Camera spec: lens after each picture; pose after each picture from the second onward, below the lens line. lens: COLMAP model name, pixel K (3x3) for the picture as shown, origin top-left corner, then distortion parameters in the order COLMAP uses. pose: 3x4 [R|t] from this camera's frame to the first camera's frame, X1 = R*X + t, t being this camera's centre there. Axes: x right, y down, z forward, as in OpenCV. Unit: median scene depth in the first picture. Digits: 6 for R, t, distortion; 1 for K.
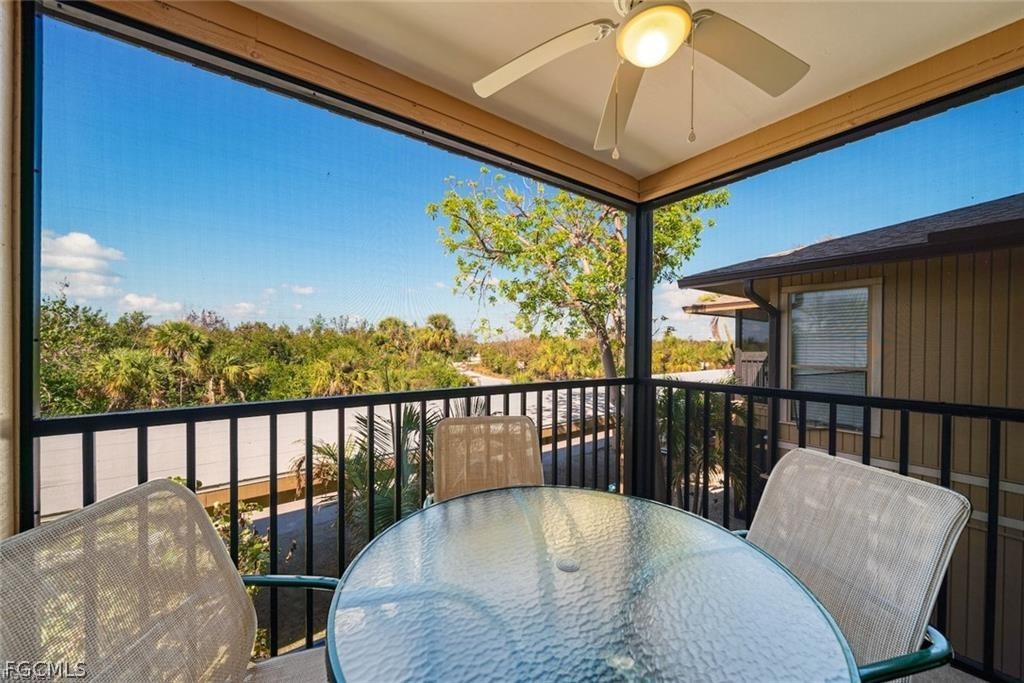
lens RADIAL K [[357.0, 0, 505.7], [0, 357.0, 346.2], [0, 0, 1]] dist [-0.001137, -0.001387]
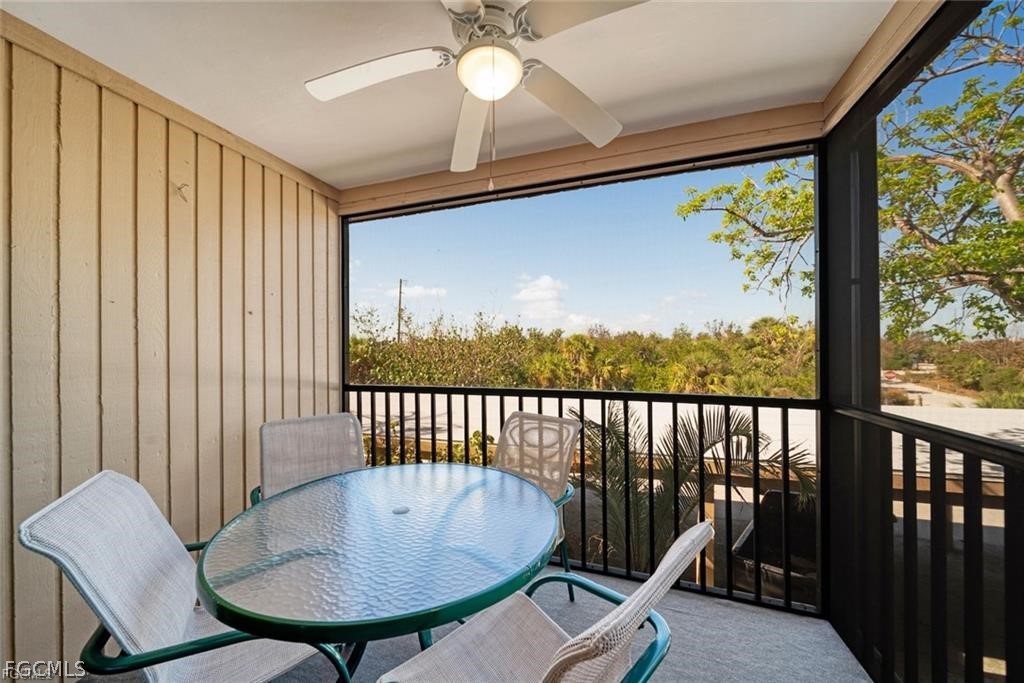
lens RADIAL K [[346.4, 0, 538.6], [0, 346.4, 350.6], [0, 0, 1]] dist [-0.008500, -0.000132]
pose [[0.583486, -0.005977, -0.812101, 0.124444], [0.008225, 0.999965, -0.001450, -0.002362], [0.812081, -0.005834, 0.583515, 0.053816]]
